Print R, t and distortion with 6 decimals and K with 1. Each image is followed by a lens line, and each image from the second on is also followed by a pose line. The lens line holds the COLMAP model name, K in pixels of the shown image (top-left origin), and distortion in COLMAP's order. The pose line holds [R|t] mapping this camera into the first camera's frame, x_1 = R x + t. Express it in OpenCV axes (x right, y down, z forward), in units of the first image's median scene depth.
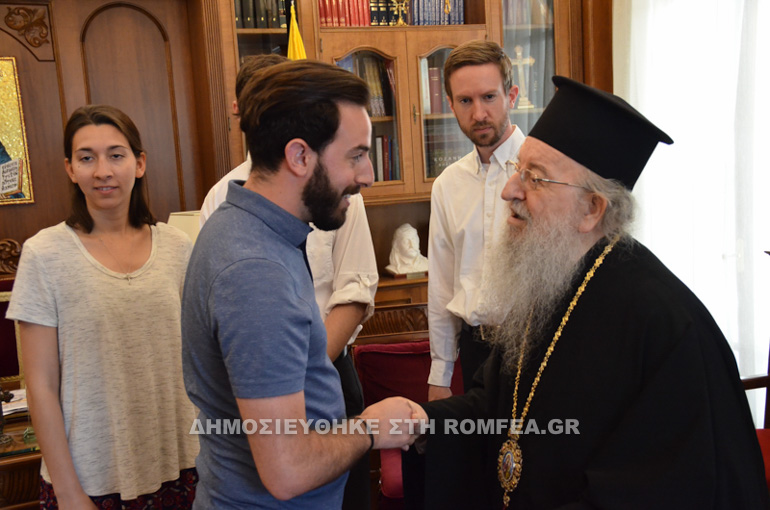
lens RADIAL K [[935.0, 0, 385.0], [0, 935.0, 255.0], [0, 0, 1]] dist [-0.140709, 0.518275]
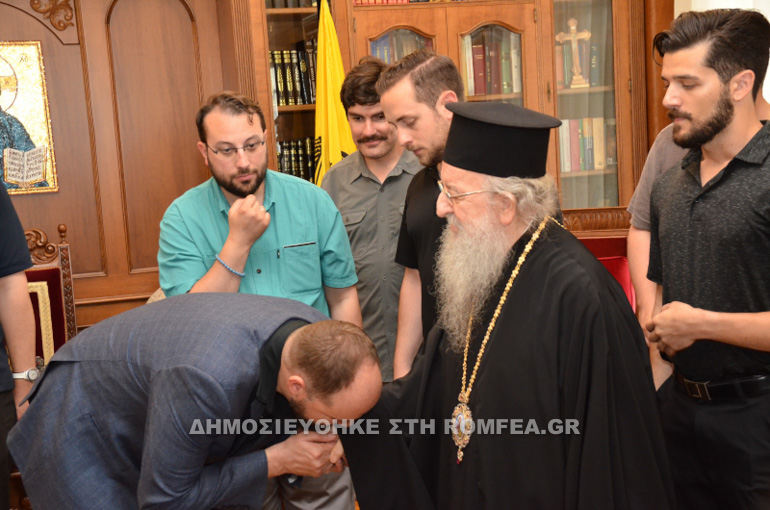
lens RADIAL K [[1302.7, 0, 385.0], [0, 1302.7, 255.0], [0, 0, 1]] dist [0.054912, 0.114240]
pose [[0.993268, 0.004614, -0.115750, 0.116573], [-0.004637, 0.999989, 0.000064, 0.007815], [0.115749, 0.000473, 0.993278, -0.312381]]
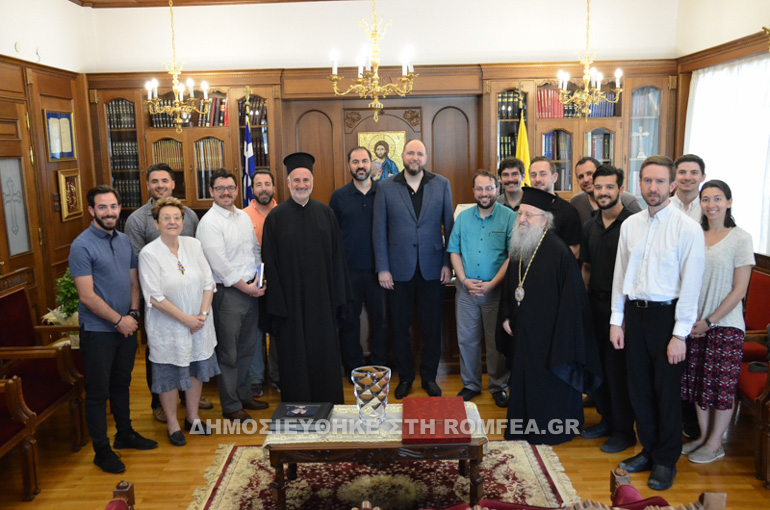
lens RADIAL K [[713.0, 0, 385.0], [0, 713.0, 255.0], [0, 0, 1]] dist [0.003473, -0.003199]
pose [[0.913372, 0.102163, -0.394099, 0.301687], [-0.077150, 0.993897, 0.078845, -0.031834], [0.399749, -0.041610, 0.915680, -0.701106]]
